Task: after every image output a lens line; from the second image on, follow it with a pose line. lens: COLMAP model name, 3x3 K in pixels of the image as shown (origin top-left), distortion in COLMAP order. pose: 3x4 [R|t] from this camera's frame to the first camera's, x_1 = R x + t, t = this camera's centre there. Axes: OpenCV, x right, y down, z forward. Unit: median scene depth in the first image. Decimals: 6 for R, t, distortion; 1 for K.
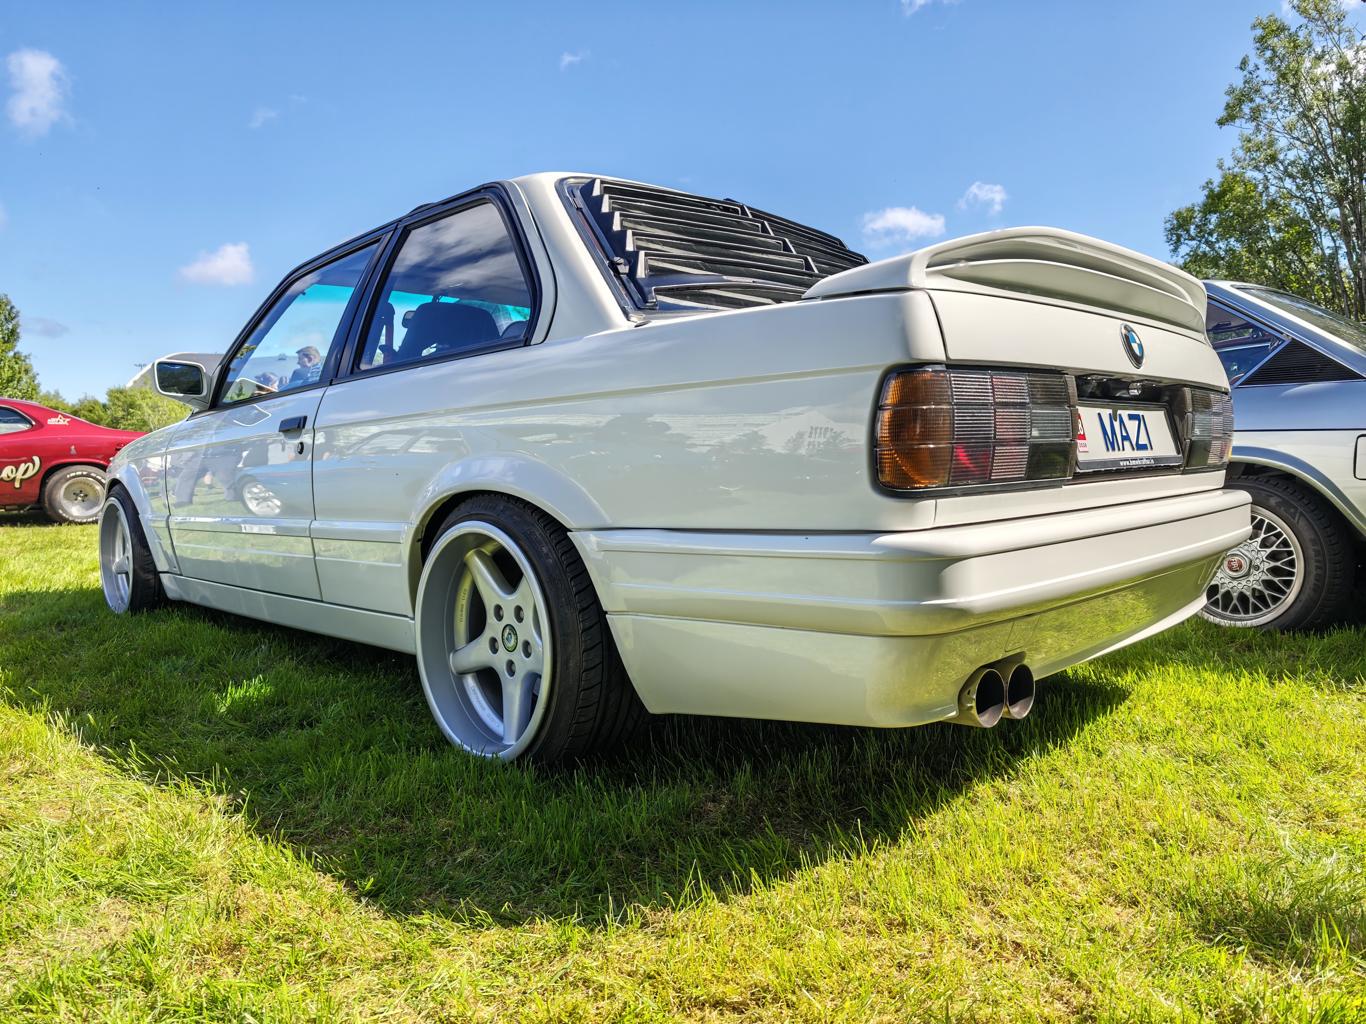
lens RADIAL K [[1064.2, 0, 683.0], [0, 1064.2, 512.0], [0, 0, 1]] dist [0.006578, -0.012479]
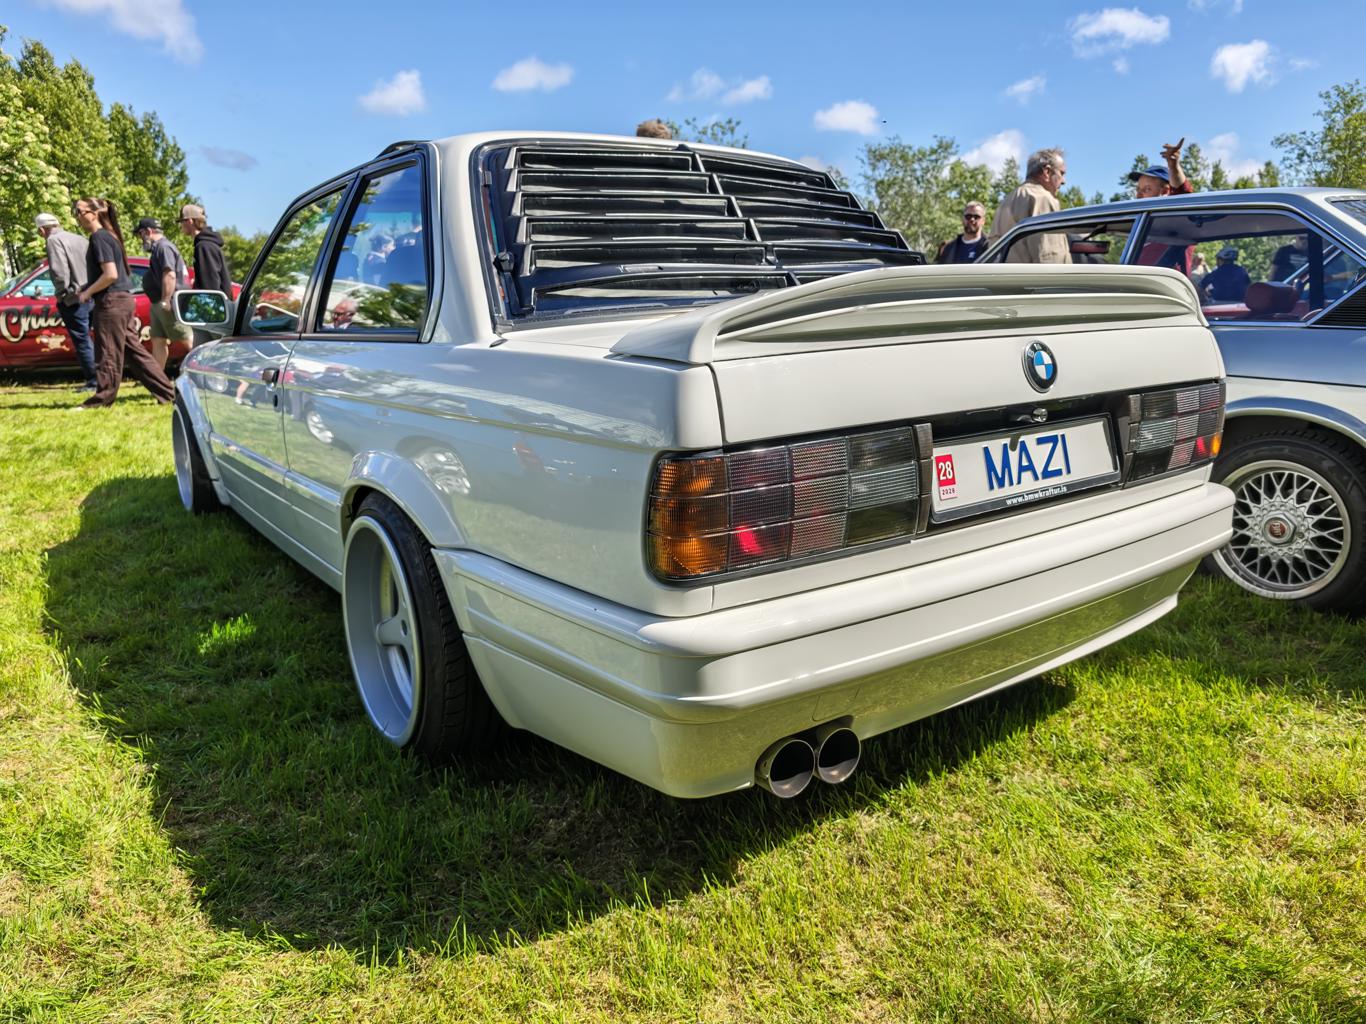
lens RADIAL K [[1064.2, 0, 683.0], [0, 1064.2, 512.0], [0, 0, 1]] dist [0.006578, -0.012479]
pose [[0.983053, 0.047073, -0.177174, 0.294257], [-0.014418, 0.983329, 0.181264, -0.195417], [0.182752, -0.175638, 0.967343, 0.061863]]
